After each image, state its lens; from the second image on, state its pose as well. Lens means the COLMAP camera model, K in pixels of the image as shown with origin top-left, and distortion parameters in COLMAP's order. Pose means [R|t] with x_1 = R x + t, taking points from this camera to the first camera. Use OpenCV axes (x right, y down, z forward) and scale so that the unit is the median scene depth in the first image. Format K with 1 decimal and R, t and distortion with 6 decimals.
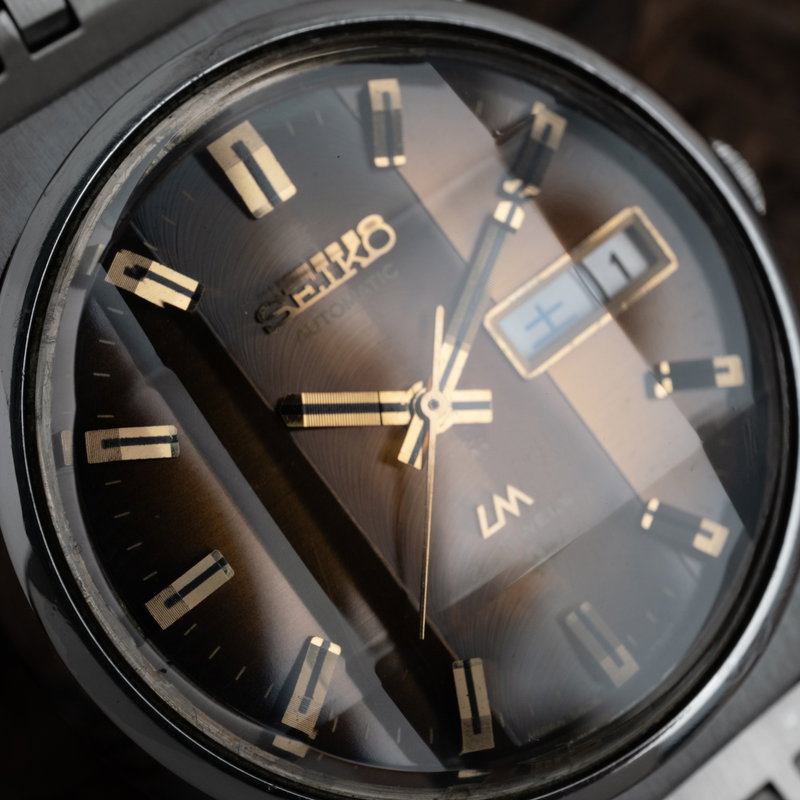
lens RADIAL K [[1418.8, 0, 400.0], [0, 1418.8, 400.0], [0, 0, 1]] dist [-0.027277, -0.077299]
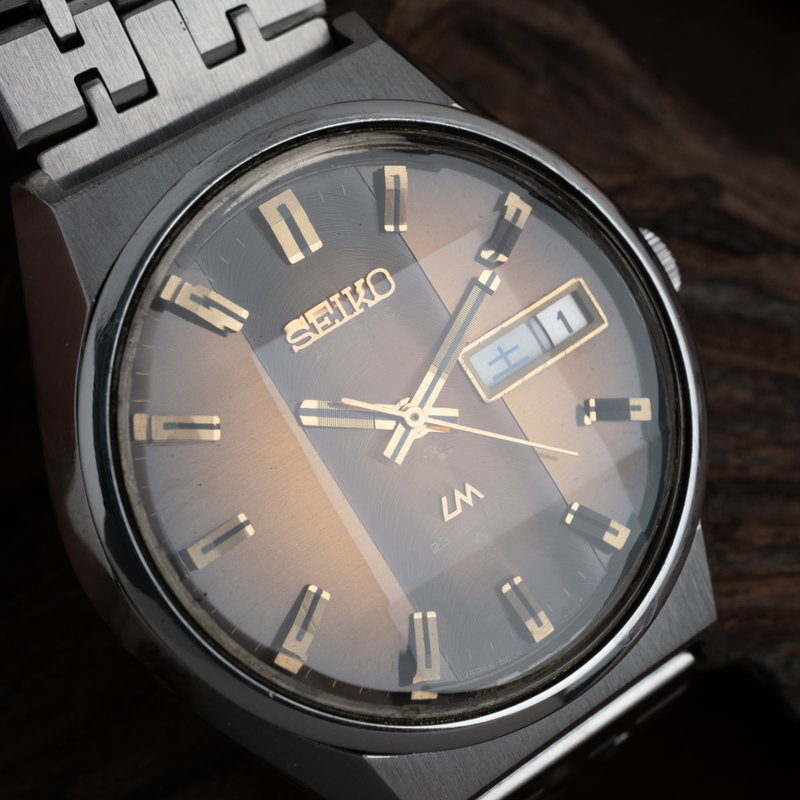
lens RADIAL K [[1436.9, 0, 401.2], [0, 1436.9, 327.8], [0, 0, 1]] dist [-0.029991, -0.151873]
pose [[0.996112, 0.083508, 0.028073, -0.032425], [-0.081787, 0.994979, -0.057679, -0.000771], [-0.032748, 0.055159, 0.997940, -0.326760]]
